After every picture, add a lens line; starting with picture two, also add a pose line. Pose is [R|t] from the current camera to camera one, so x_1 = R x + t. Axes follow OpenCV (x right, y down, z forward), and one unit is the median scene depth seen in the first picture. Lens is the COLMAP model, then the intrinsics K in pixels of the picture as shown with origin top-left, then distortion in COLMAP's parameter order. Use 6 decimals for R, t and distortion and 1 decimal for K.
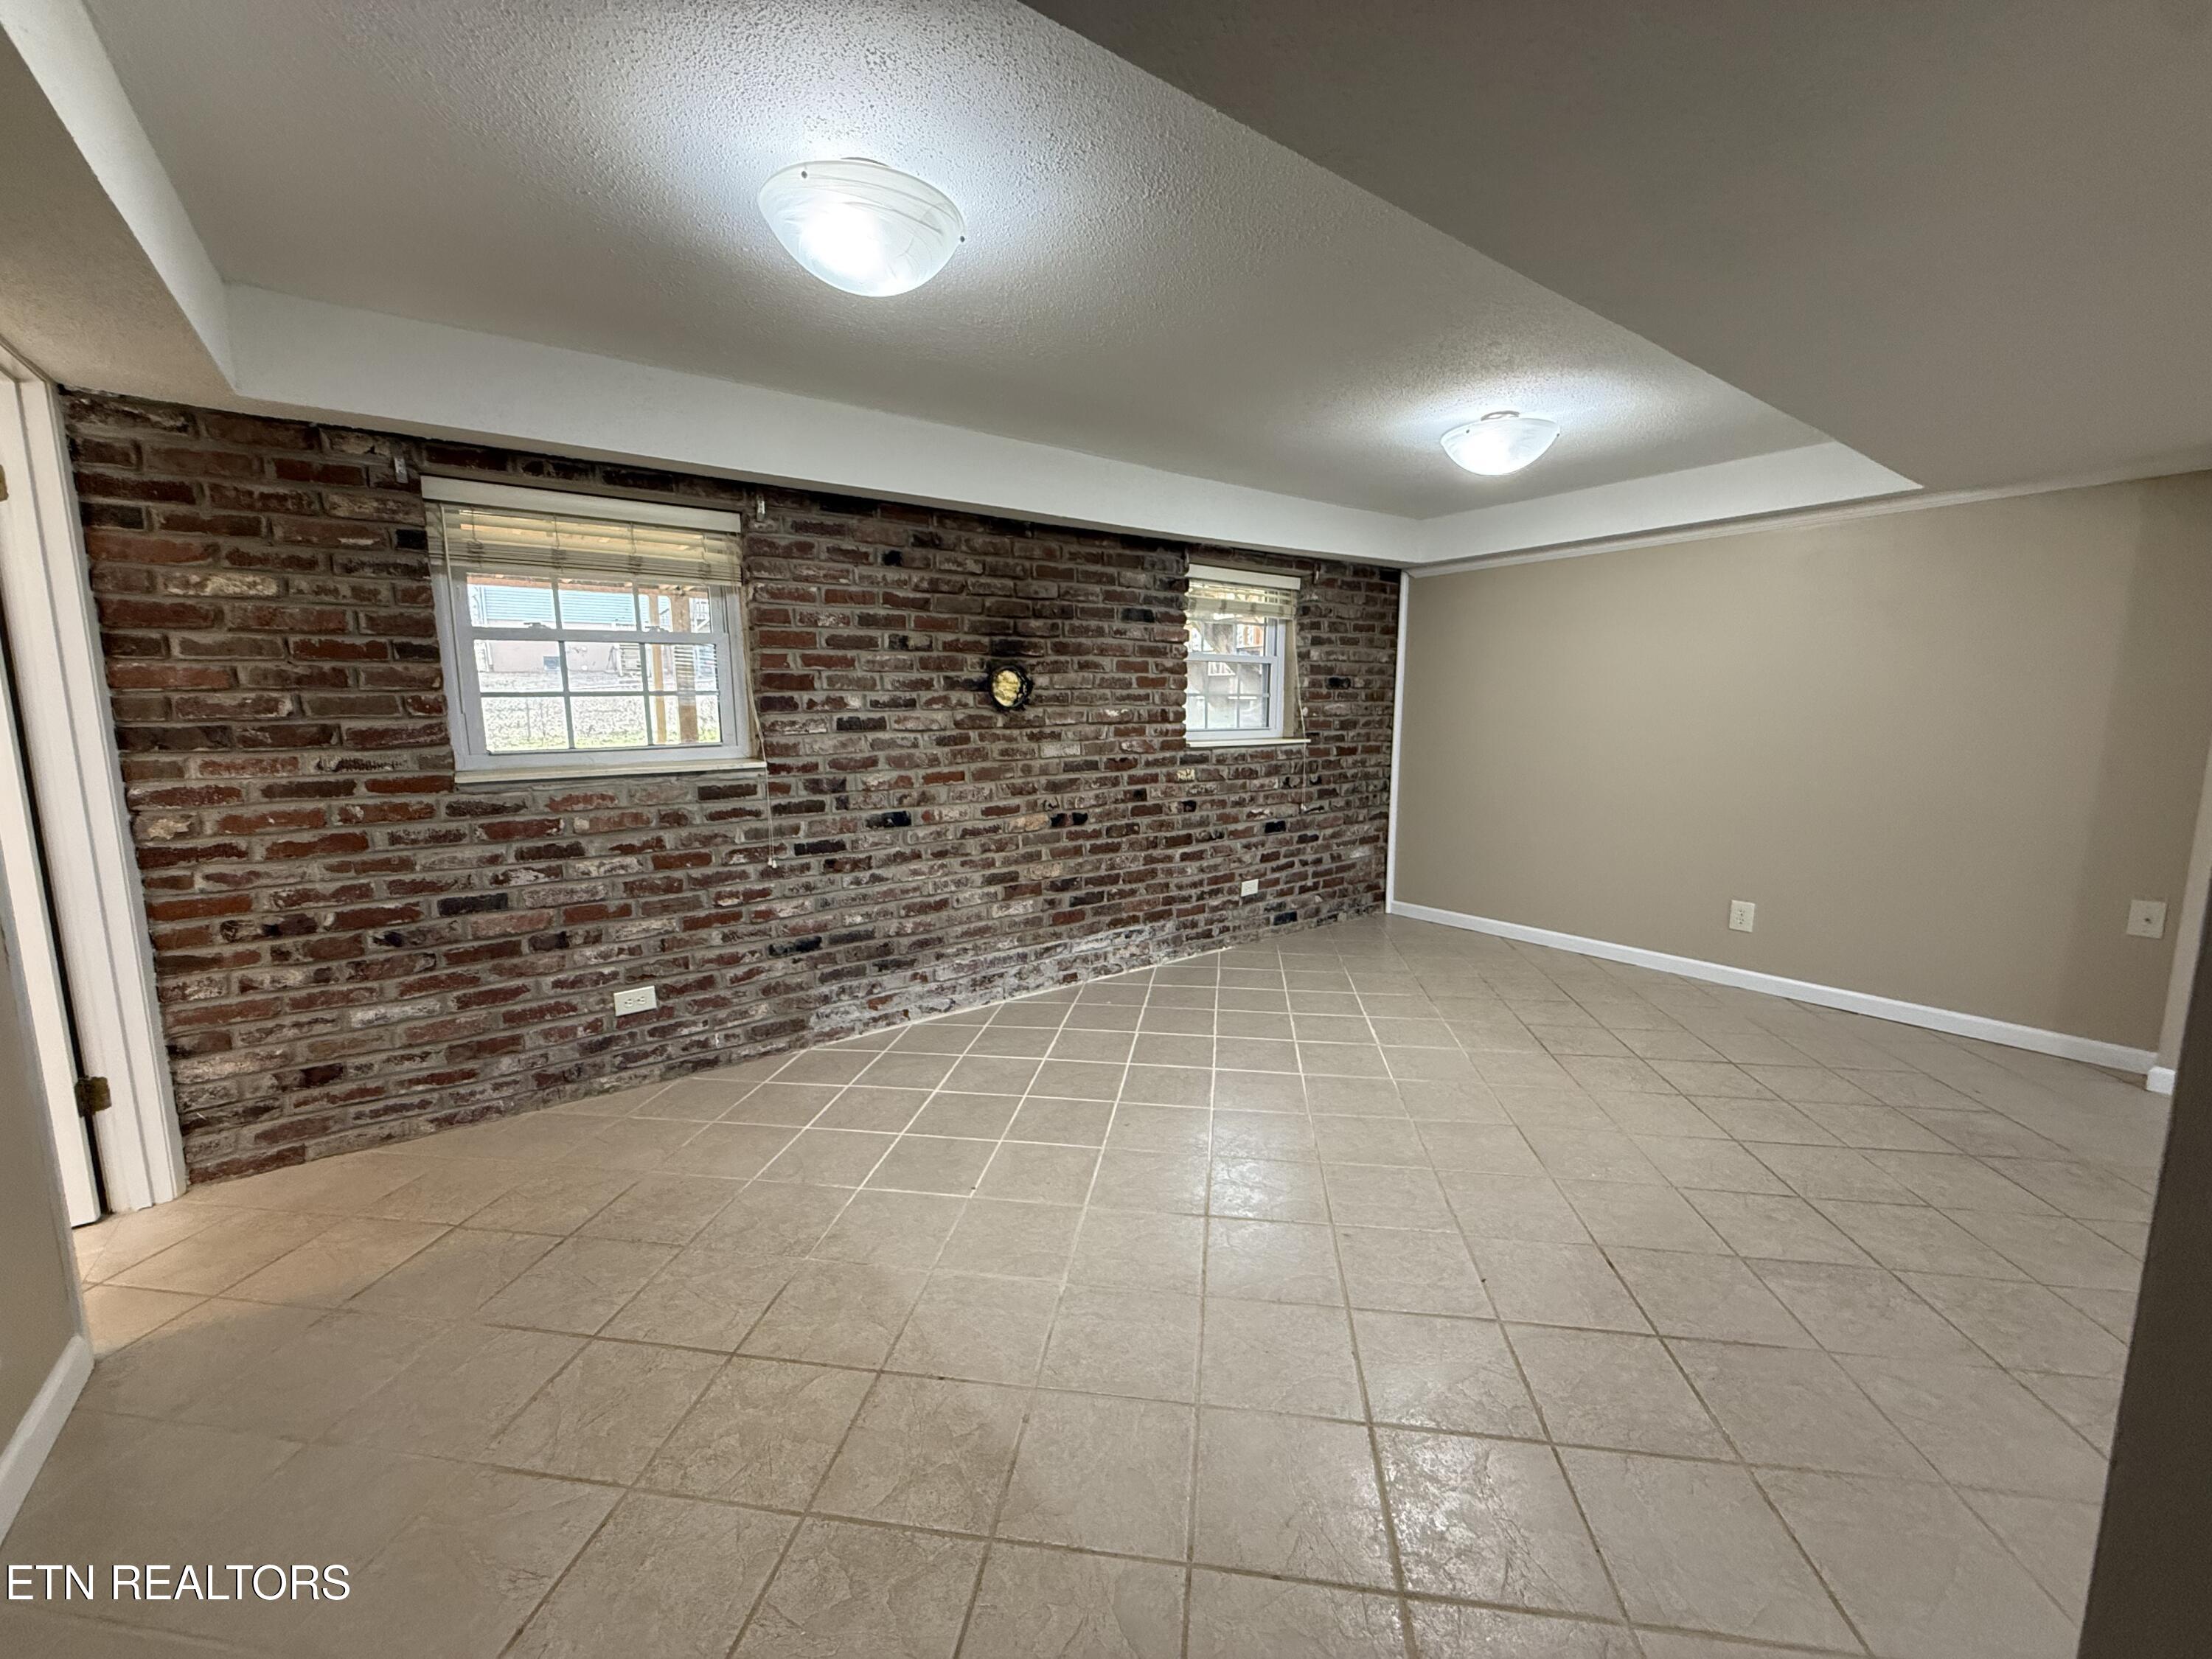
lens RADIAL K [[888.0, 0, 1095.8], [0, 888.0, 828.4], [0, 0, 1]] dist [0.004498, 0.000114]
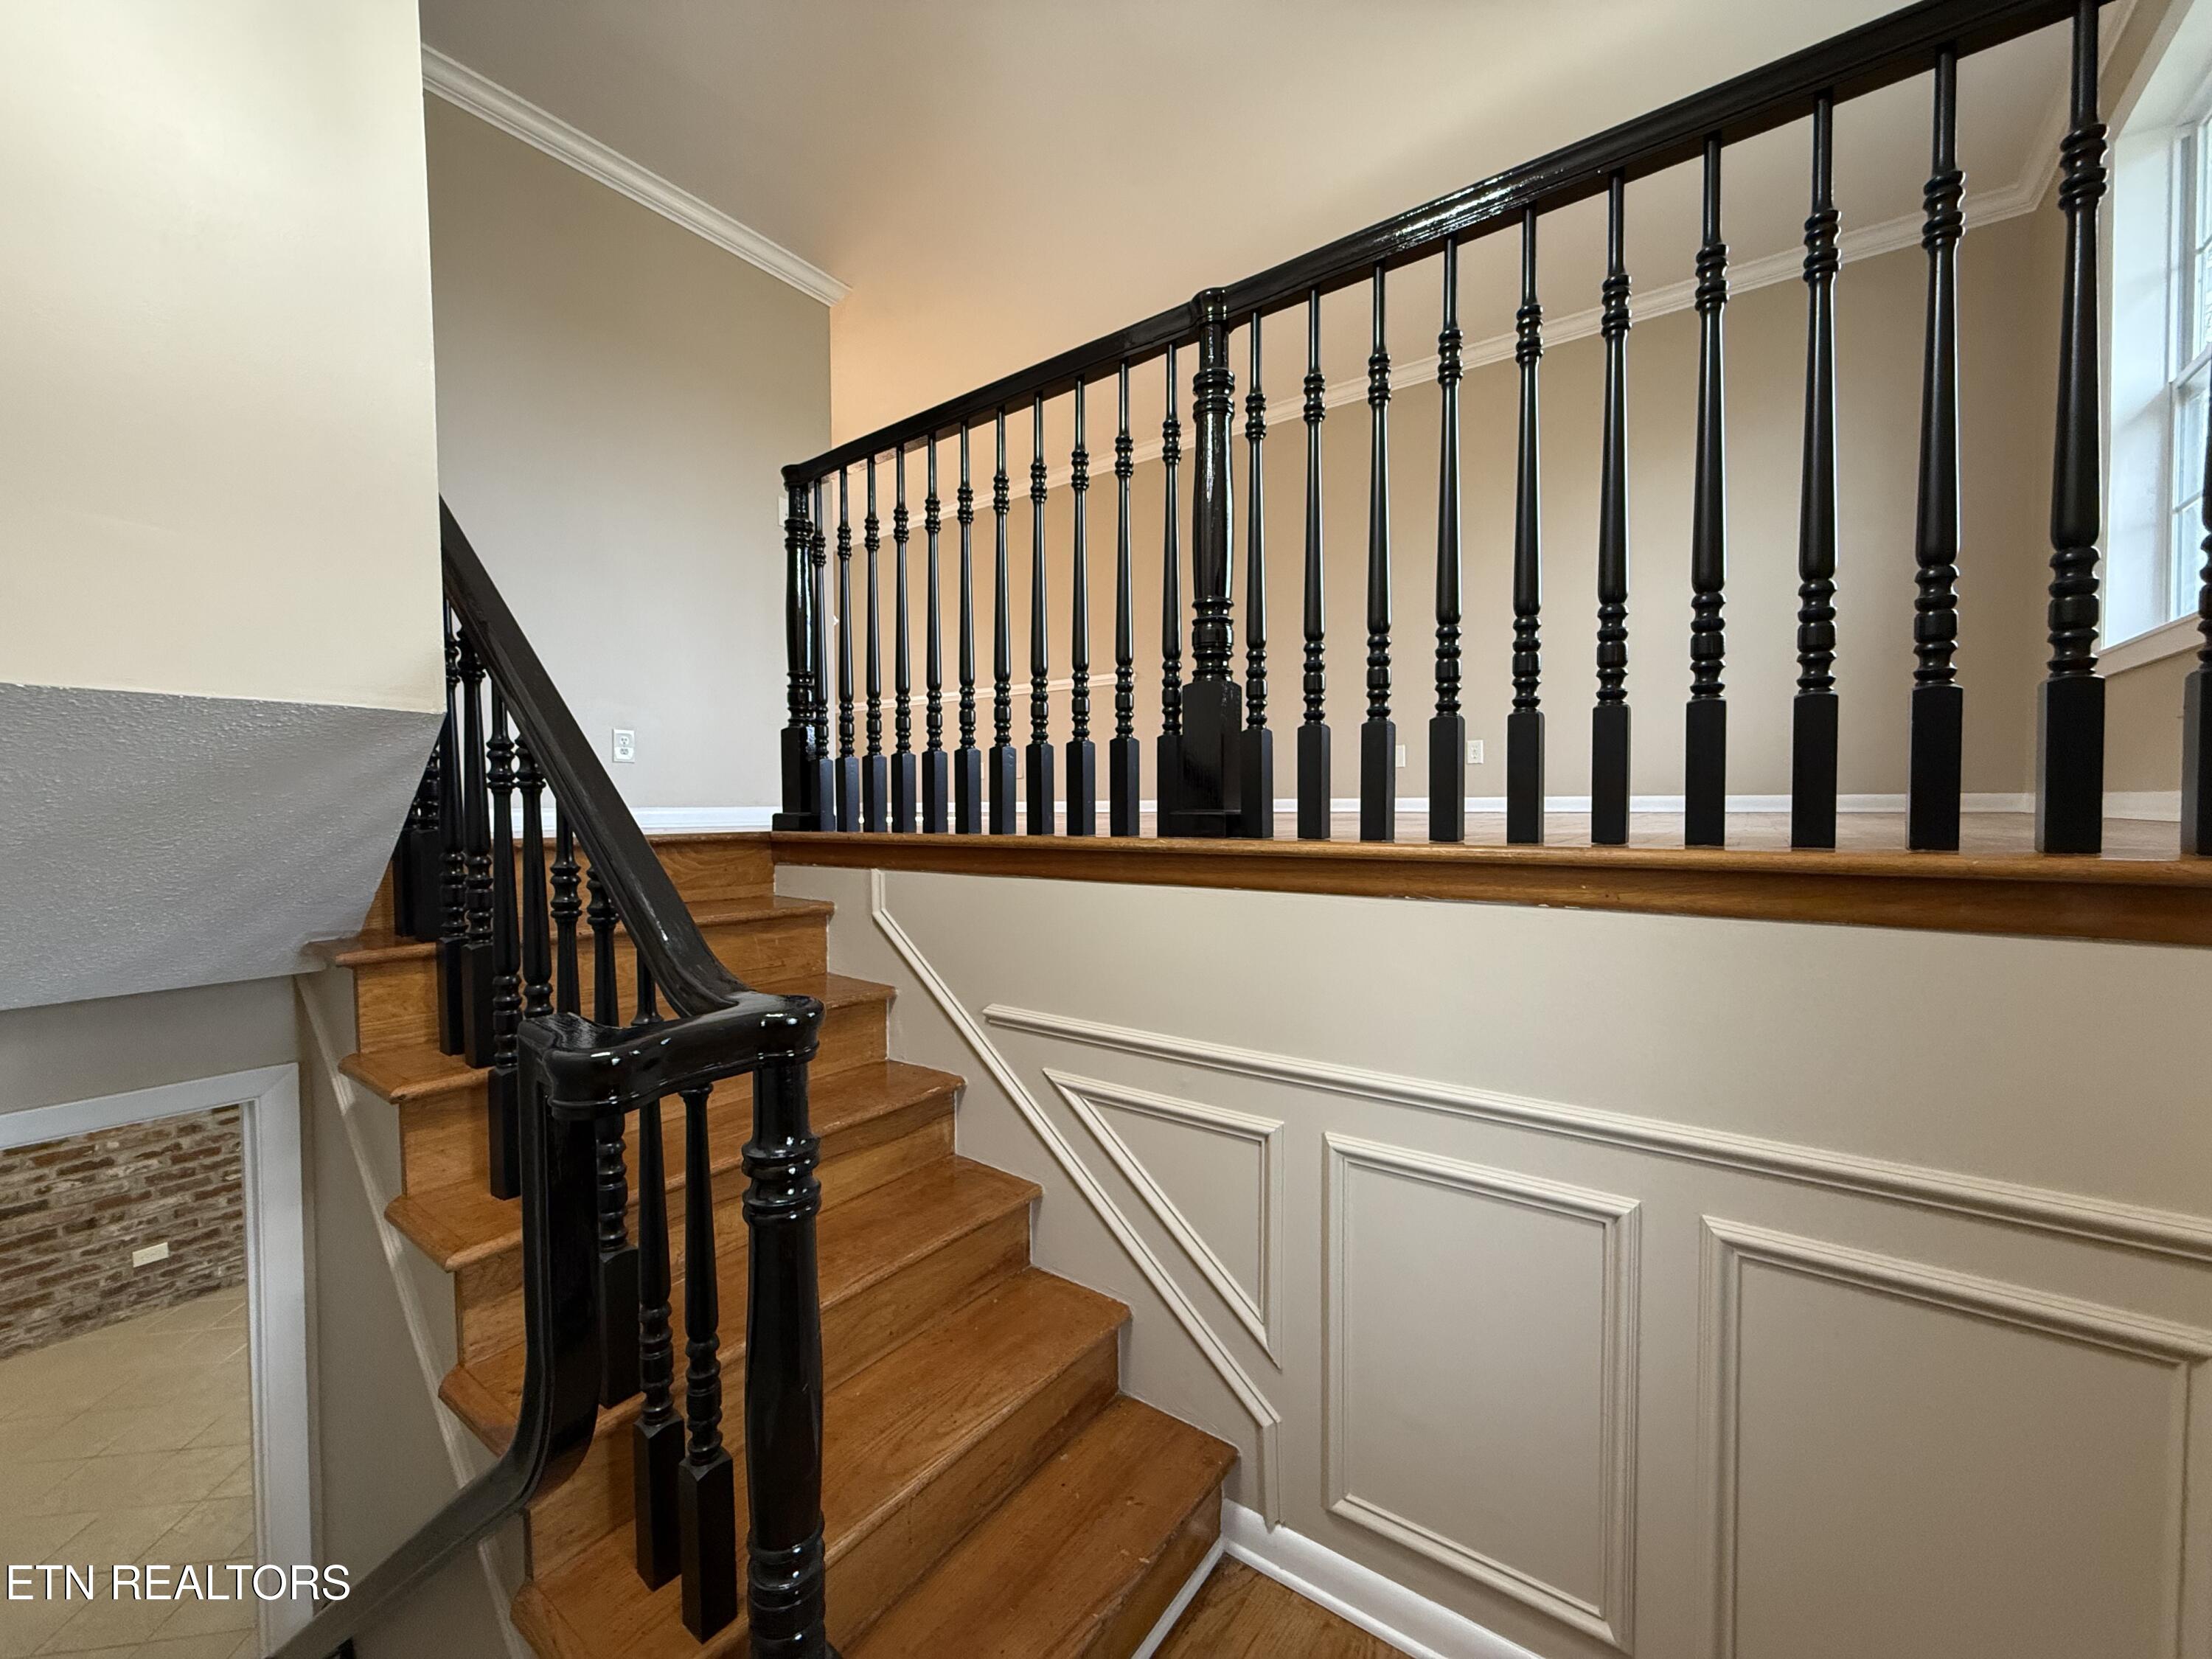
lens RADIAL K [[888.0, 0, 1104.3], [0, 888.0, 826.4], [0, 0, 1]] dist [0.004498, 0.000114]
pose [[0.958215, -0.017352, 0.285523, 0.610716], [0.050739, 0.992641, -0.109954, -0.277414], [-0.281514, 0.119847, 0.952043, -0.985884]]
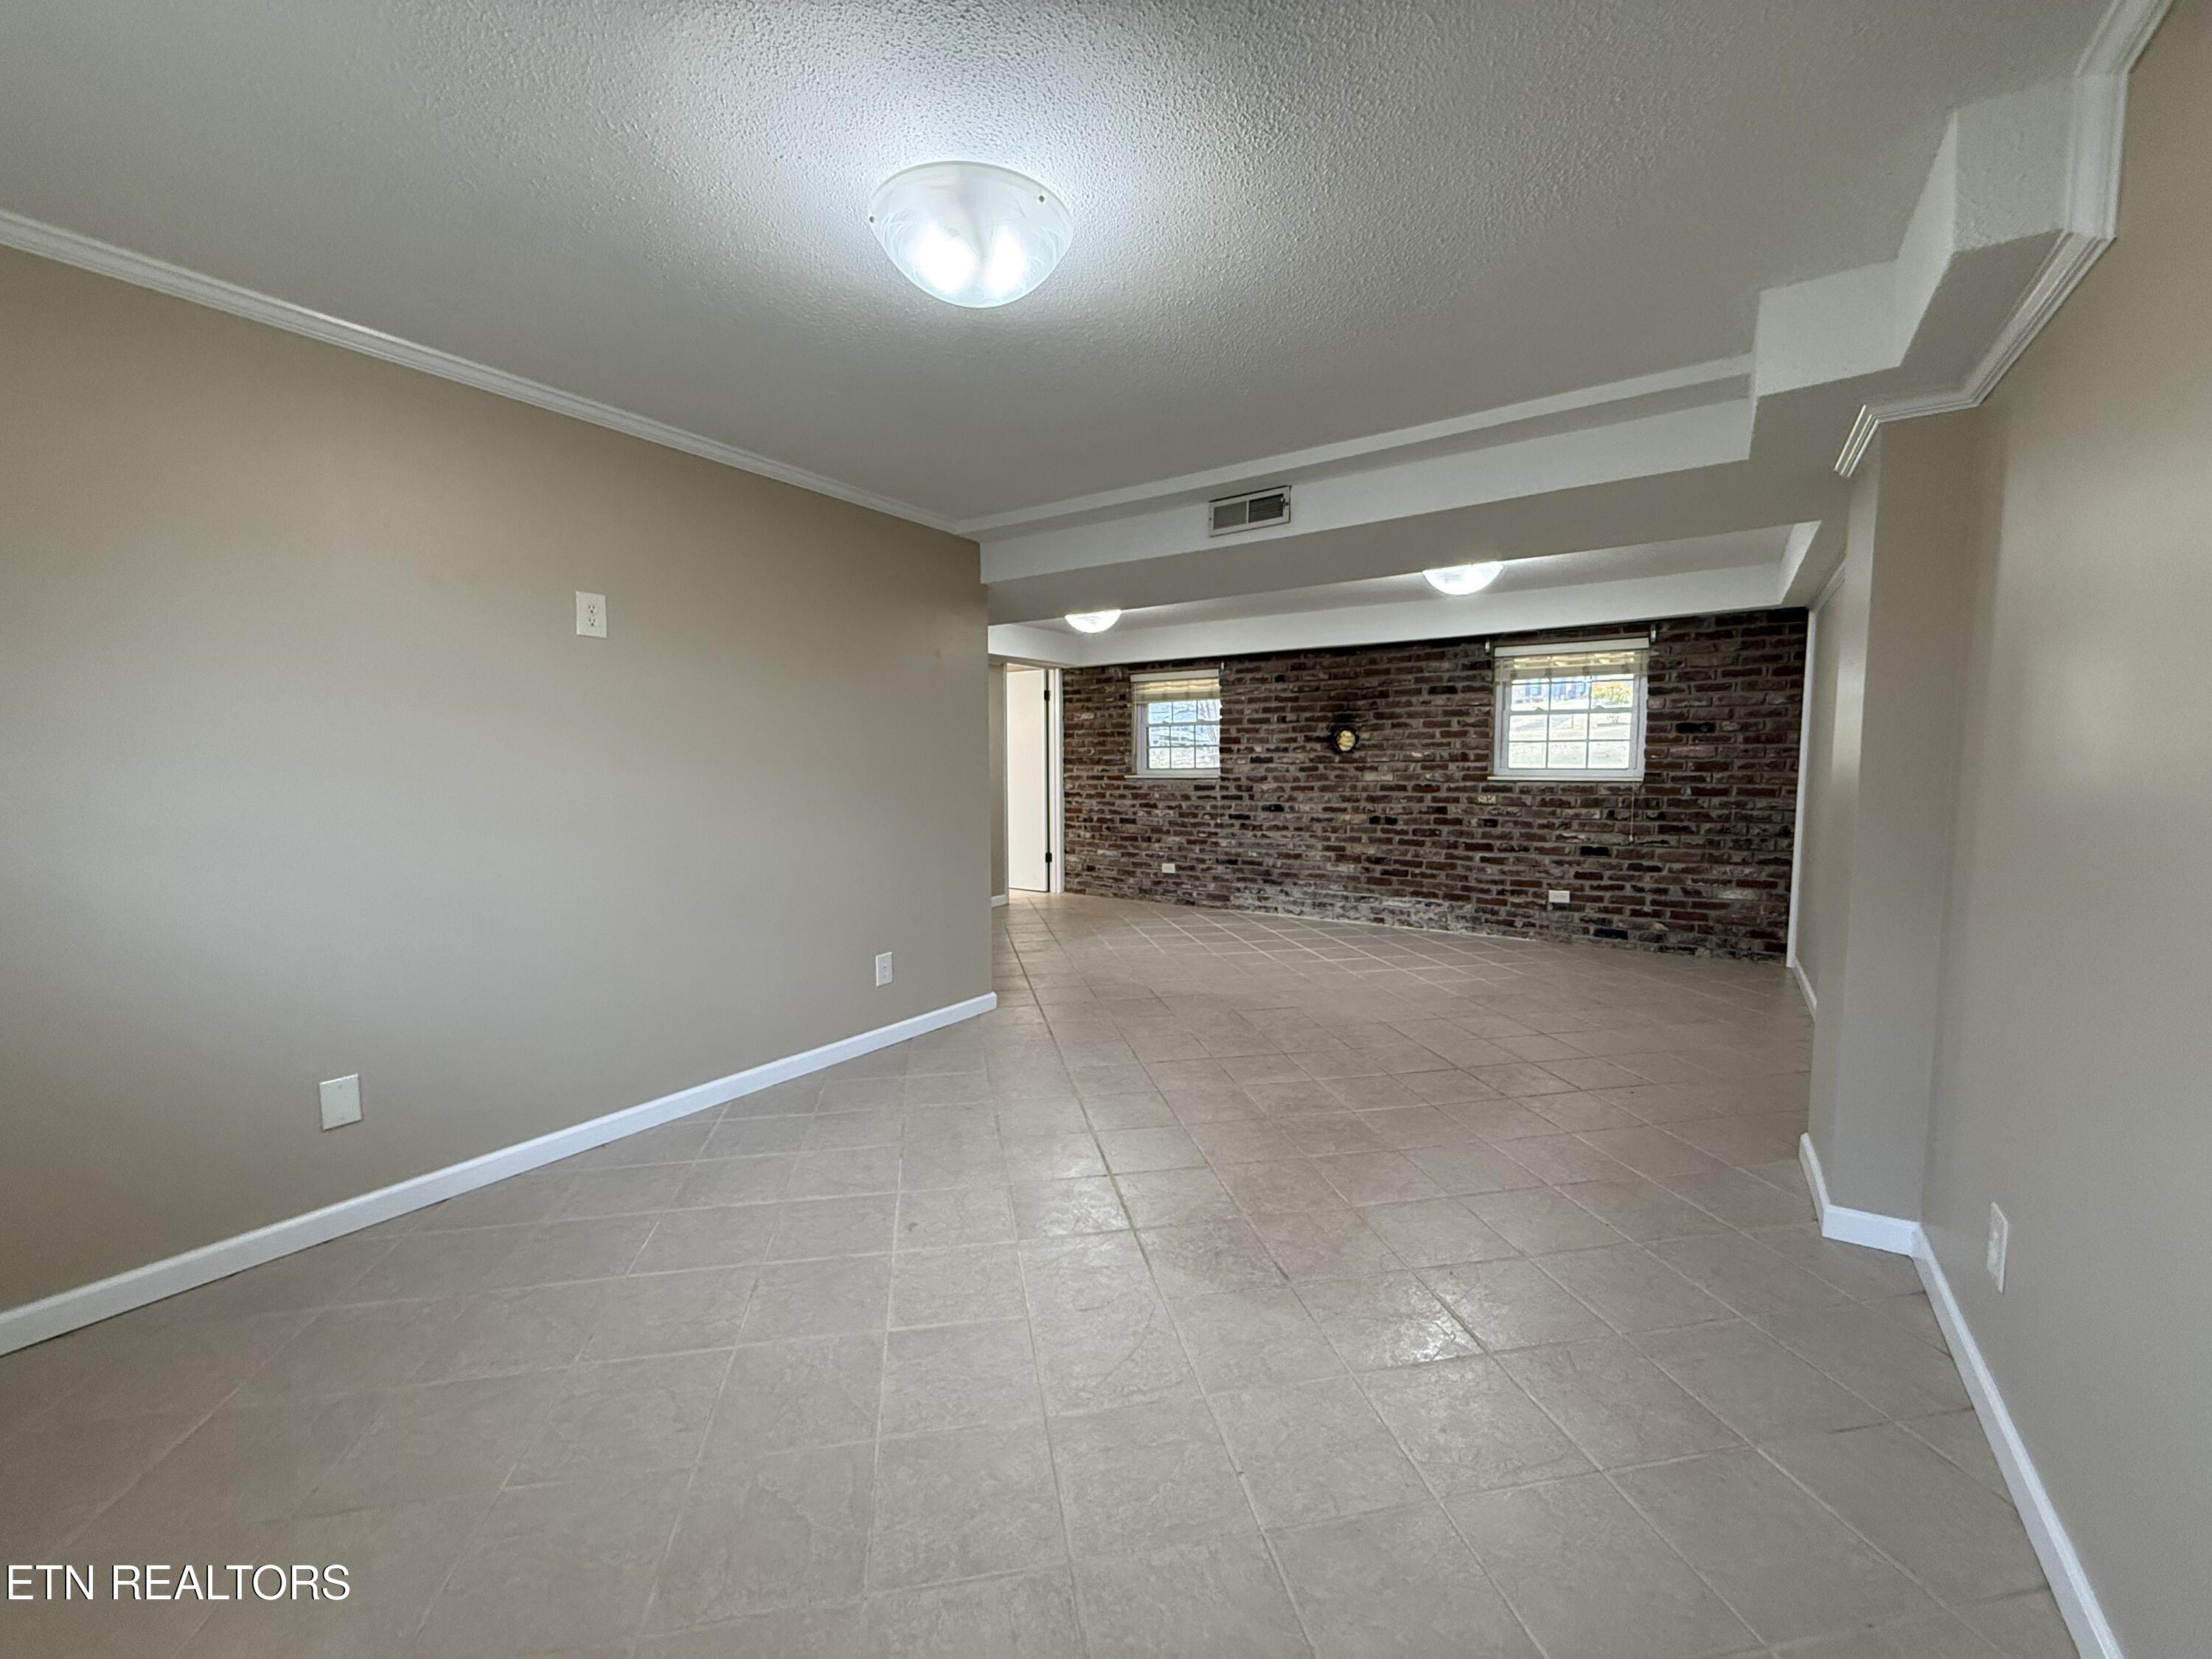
lens RADIAL K [[888.0, 0, 1114.8], [0, 888.0, 830.0], [0, 0, 1]] dist [0.004498, 0.000114]
pose [[0.334381, 0.075591, -0.939402, 1.713793], [-0.130059, 0.990942, 0.033444, 0.021968], [0.933421, 0.110995, 0.341183, -0.005445]]
